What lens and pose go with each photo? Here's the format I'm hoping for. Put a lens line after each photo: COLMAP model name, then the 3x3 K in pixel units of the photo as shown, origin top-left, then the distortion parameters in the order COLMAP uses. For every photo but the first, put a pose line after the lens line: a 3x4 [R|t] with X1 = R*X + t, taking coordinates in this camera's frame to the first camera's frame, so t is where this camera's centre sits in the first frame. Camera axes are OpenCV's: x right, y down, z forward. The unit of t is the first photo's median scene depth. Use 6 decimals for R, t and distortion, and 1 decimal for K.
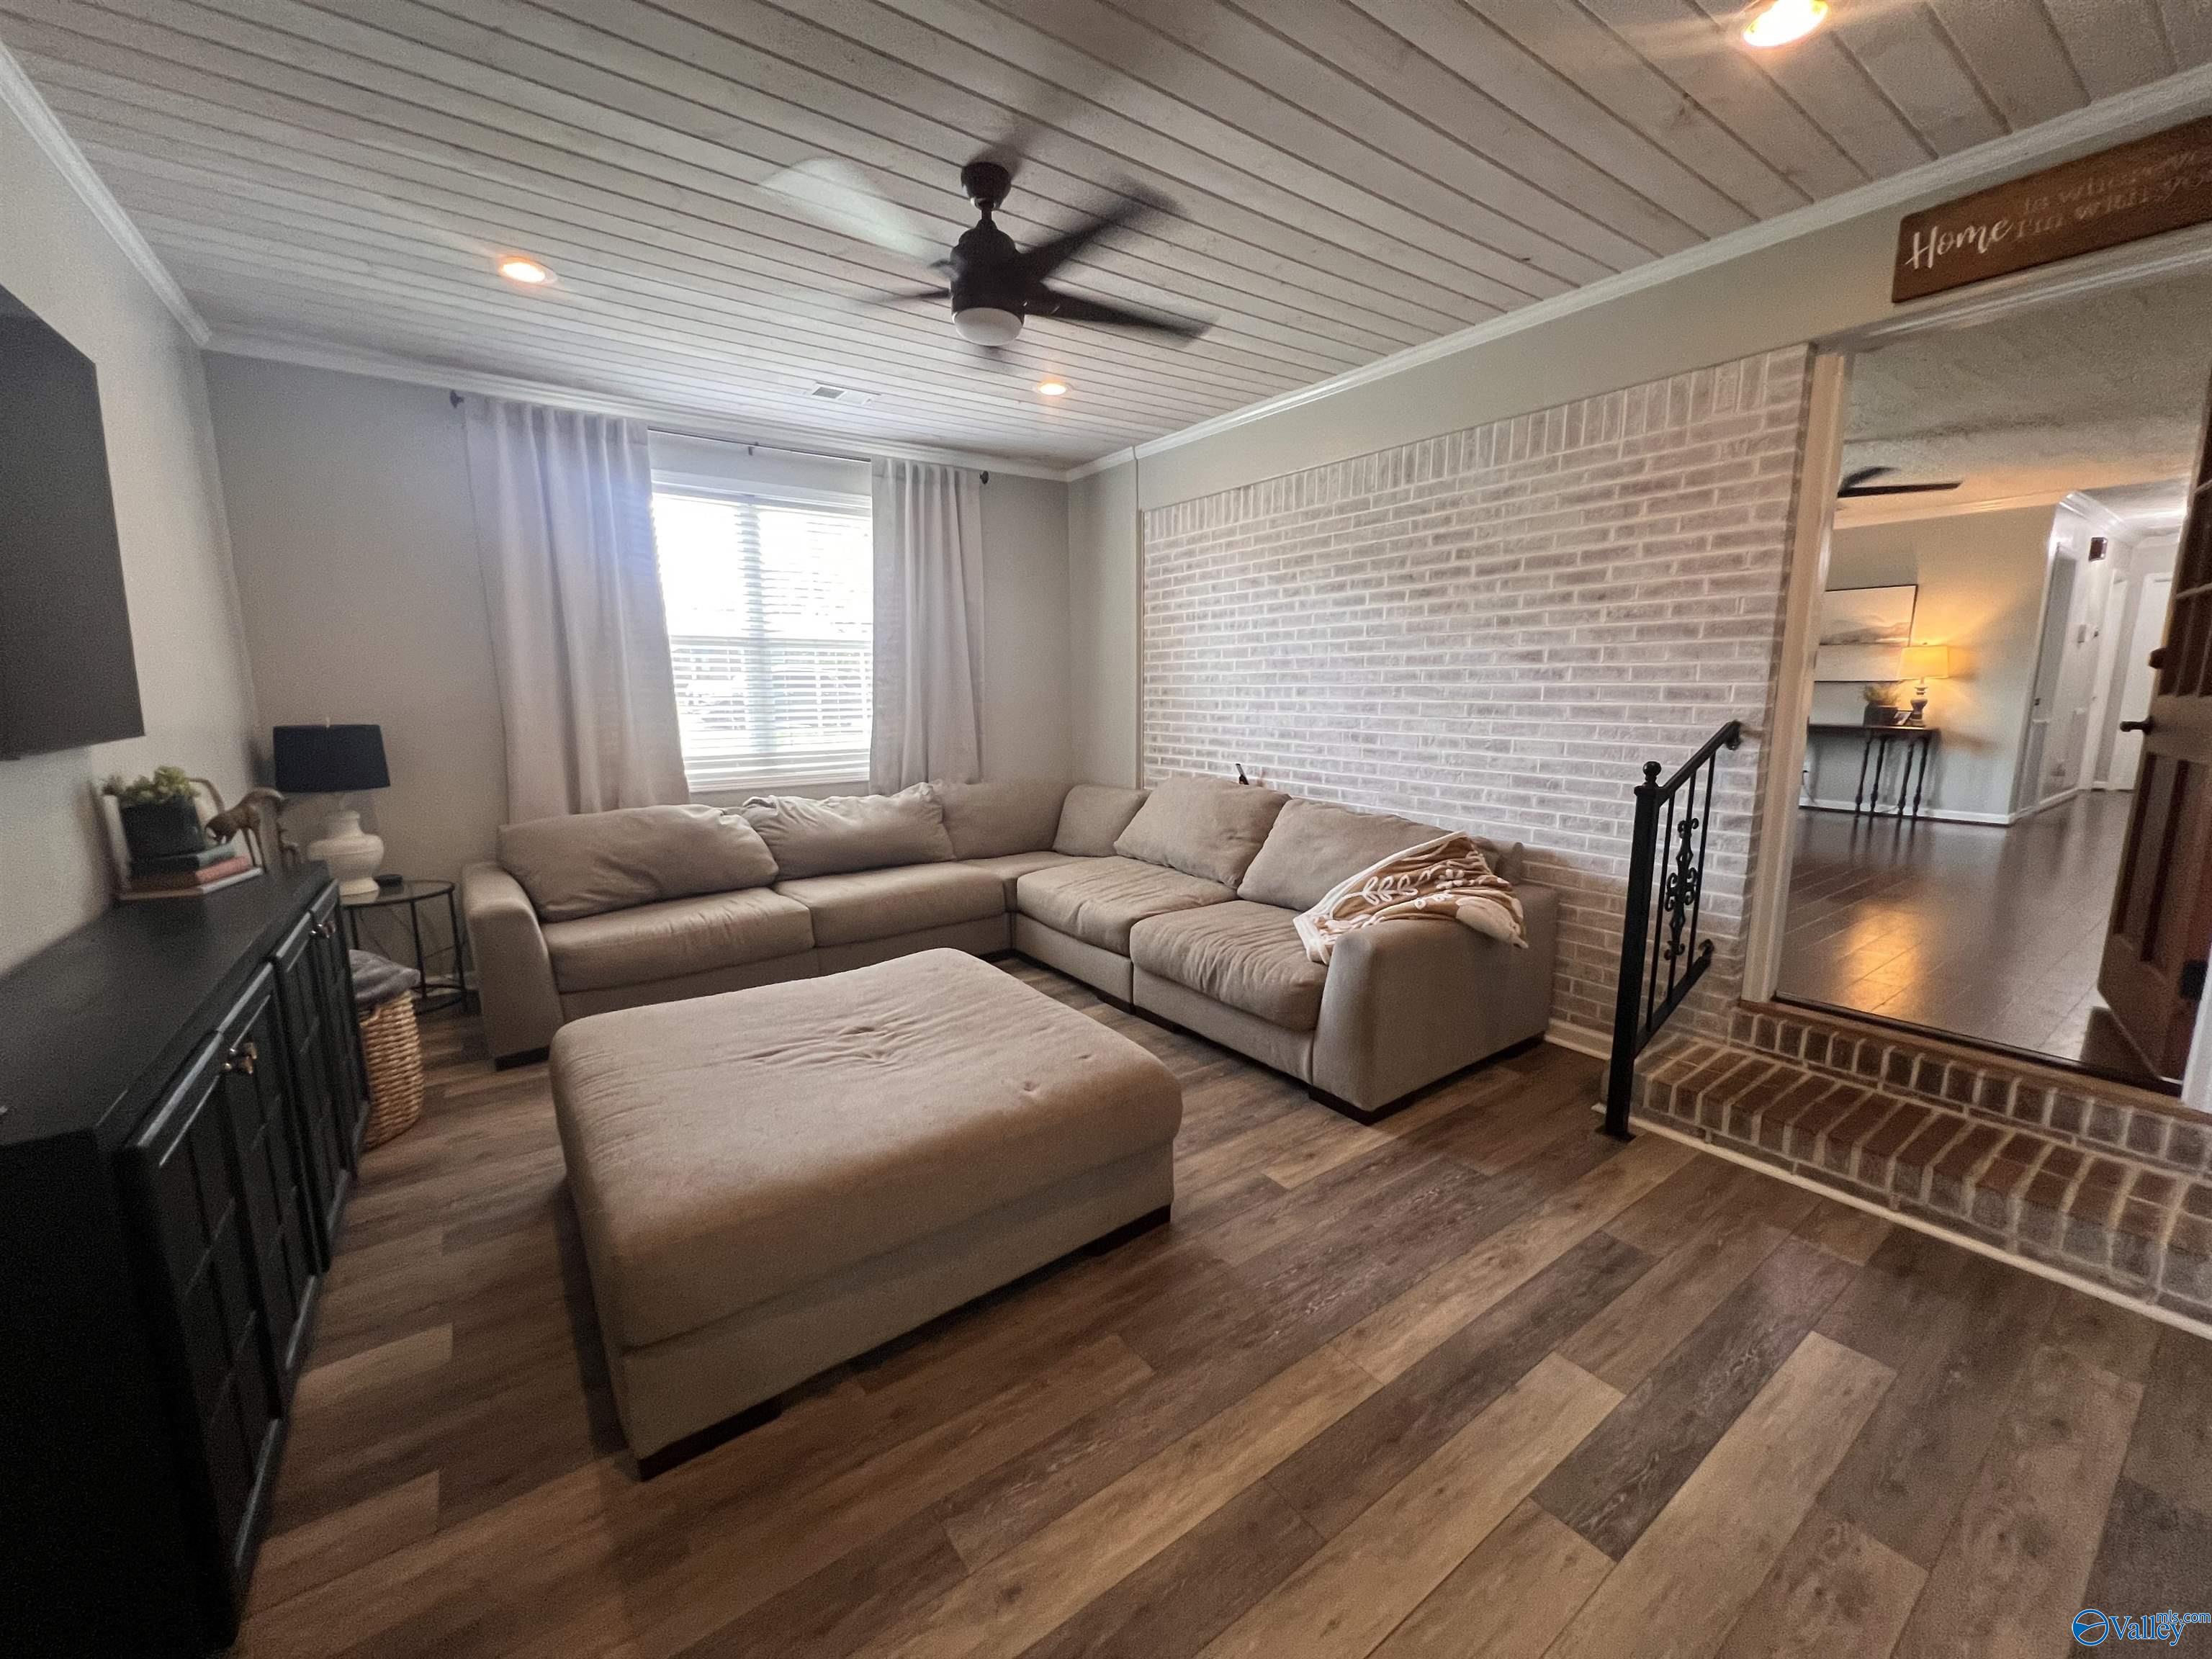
lens RADIAL K [[882.6, 0, 1110.6], [0, 882.6, 829.3], [0, 0, 1]] dist [-0.001304, 0.000538]
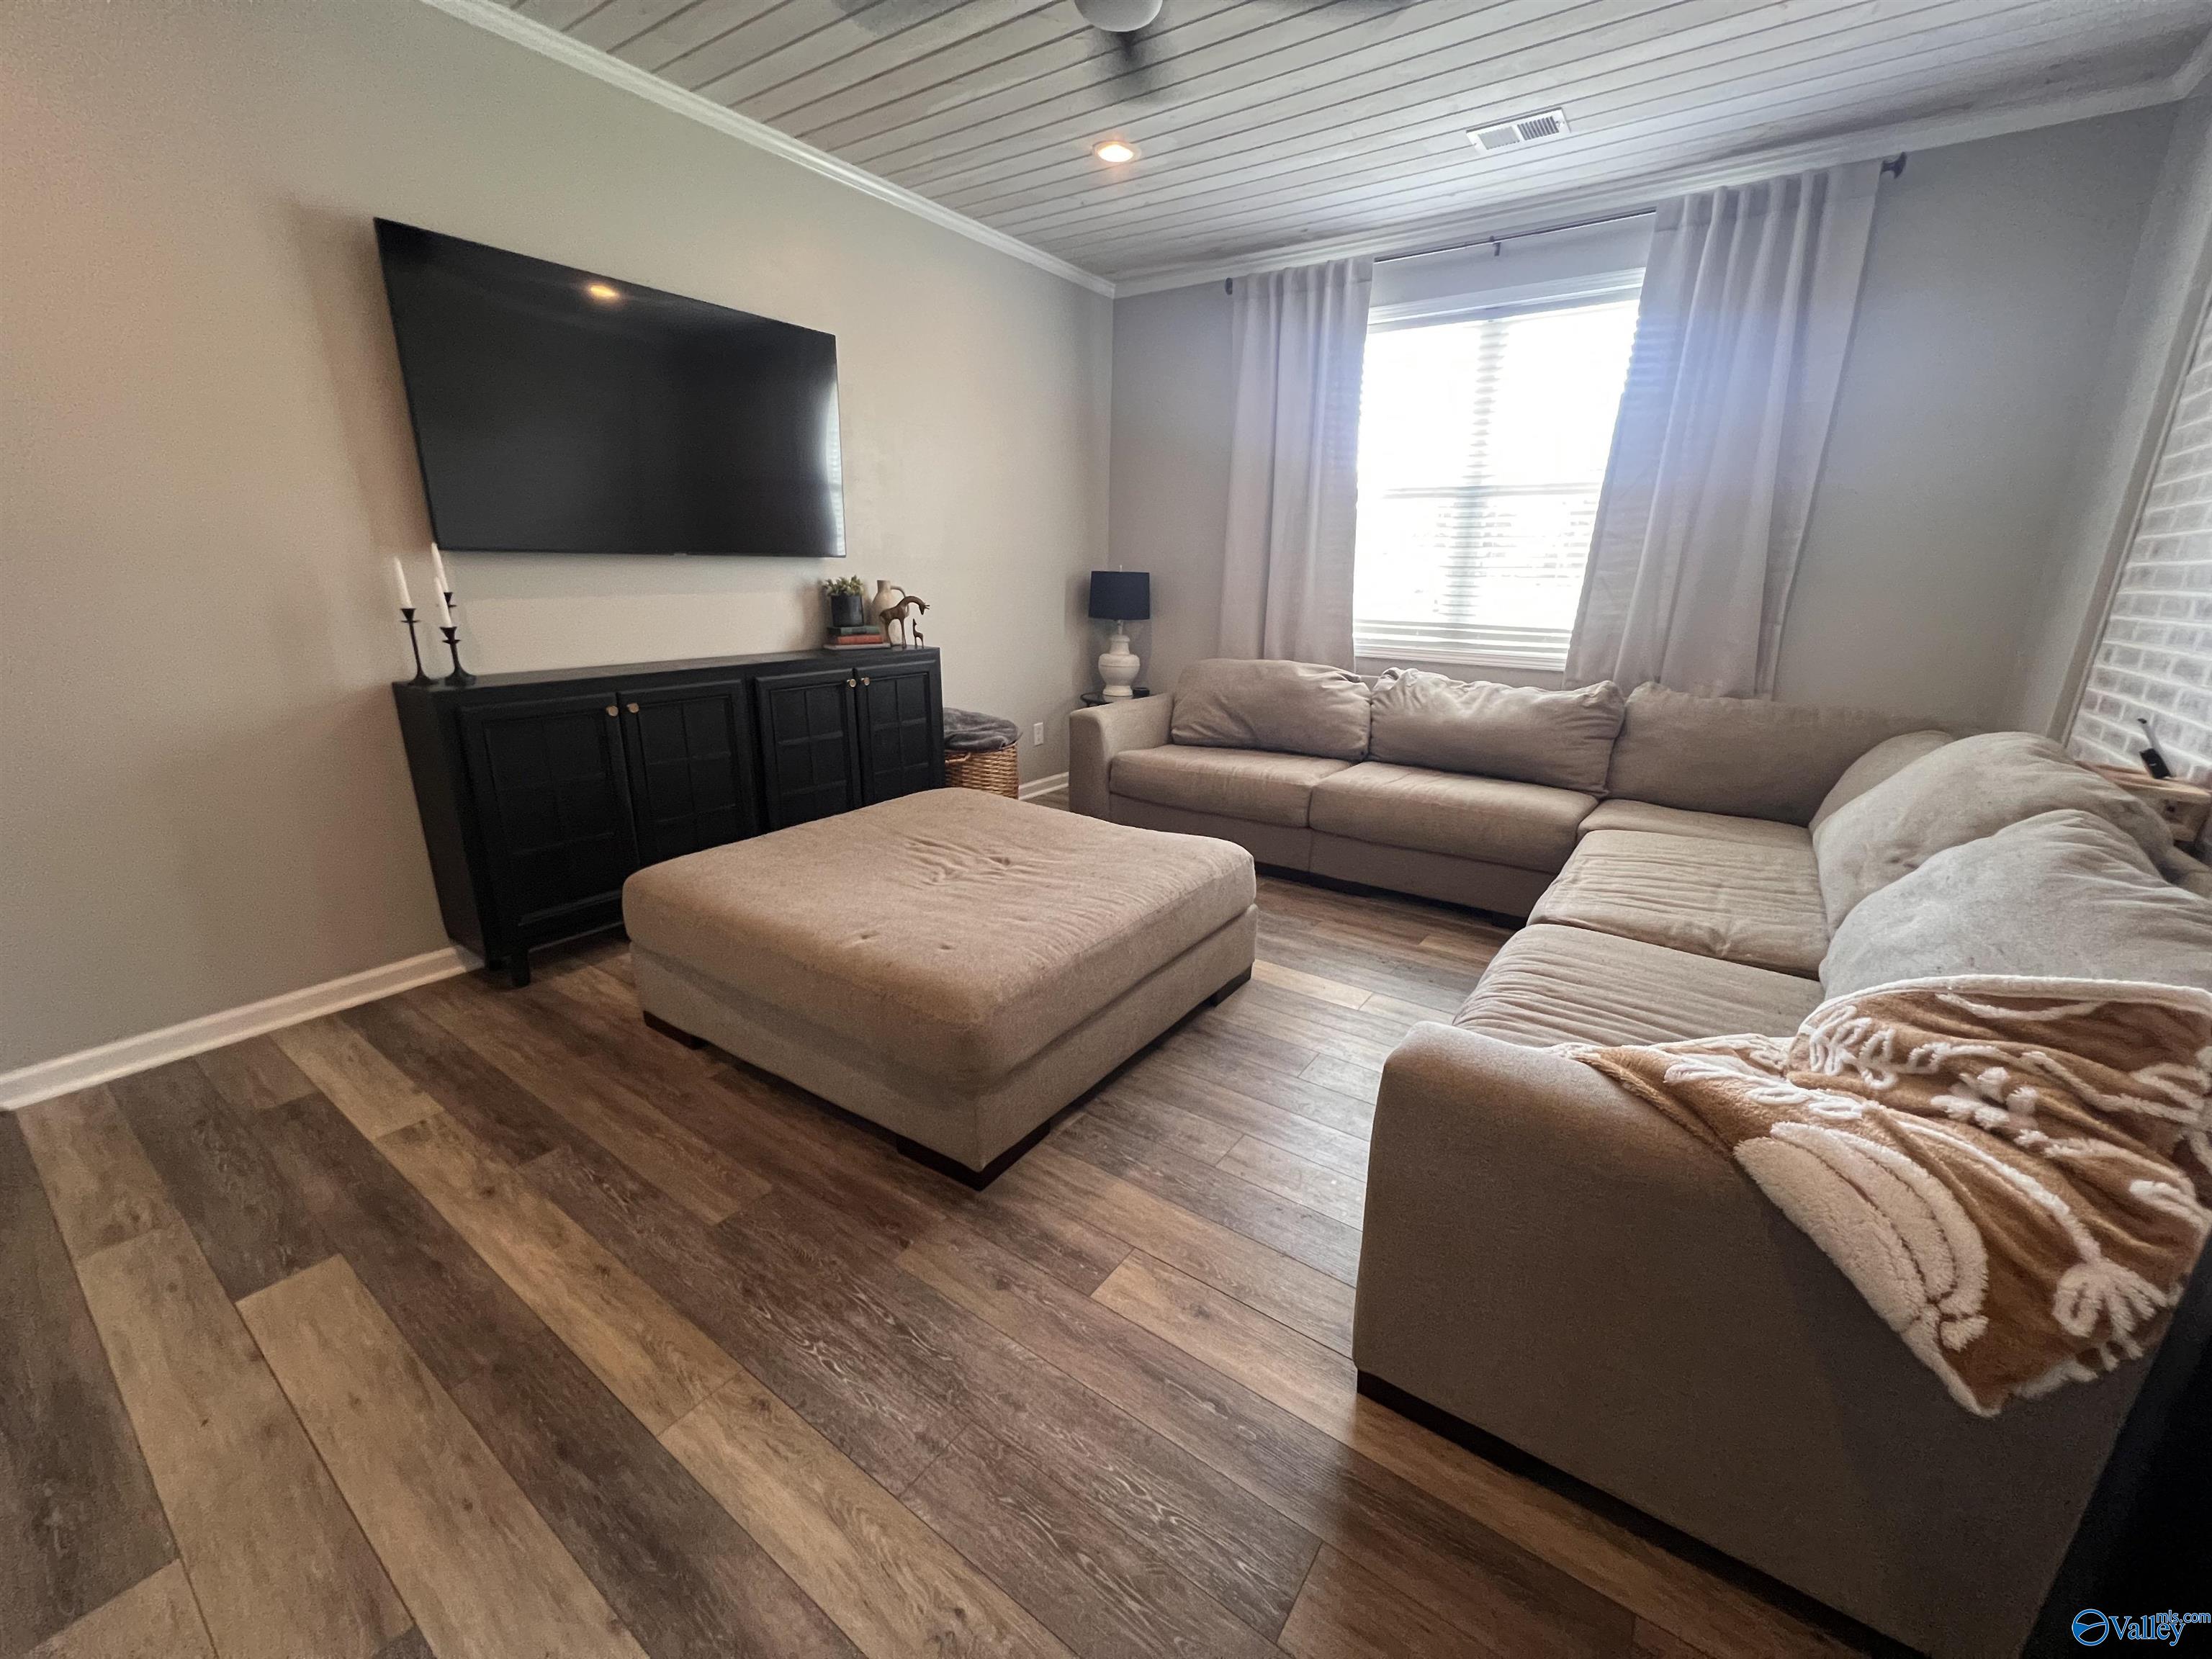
lens RADIAL K [[882.6, 0, 1109.3], [0, 882.6, 830.5], [0, 0, 1]] dist [-0.001304, 0.000538]
pose [[0.325059, 0.278248, -0.903833, 0.459553], [-0.170393, 0.957327, 0.233436, -0.046697], [0.930217, 0.078126, 0.358599, 0.499583]]
